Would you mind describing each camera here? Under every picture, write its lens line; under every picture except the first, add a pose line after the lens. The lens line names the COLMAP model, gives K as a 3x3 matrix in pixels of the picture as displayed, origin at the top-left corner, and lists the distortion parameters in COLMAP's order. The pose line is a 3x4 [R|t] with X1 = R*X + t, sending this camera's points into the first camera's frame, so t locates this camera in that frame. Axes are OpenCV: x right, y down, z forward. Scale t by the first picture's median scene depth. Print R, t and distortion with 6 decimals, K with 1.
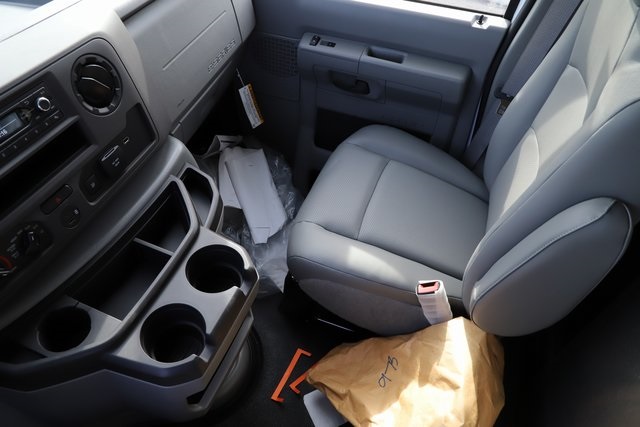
lens RADIAL K [[444.7, 0, 320.0], [0, 444.7, 223.2], [0, 0, 1]] dist [-0.109976, 0.063845]
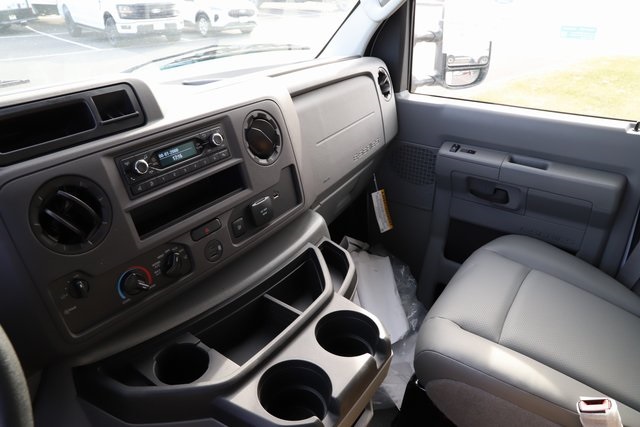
lens RADIAL K [[444.7, 0, 317.9], [0, 444.7, 218.1], [0, 0, 1]] dist [-0.109976, 0.063845]
pose [[0.966256, 0.071728, -0.247395, -0.068048], [-0.151805, 0.934502, -0.321964, 0.140966], [0.208097, 0.348656, 0.913857, 0.063734]]
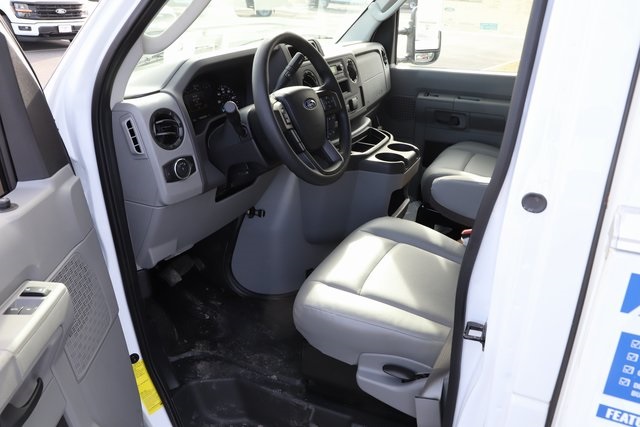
lens RADIAL K [[542.1, 0, 323.6], [0, 542.1, 219.6], [0, 0, 1]] dist [-0.032253, 0.038940]
pose [[0.997018, 0.000328, -0.077164, -0.312145], [-0.032594, 0.908192, -0.417284, 1.163610], [0.069943, 0.418555, 0.905494, -0.946393]]
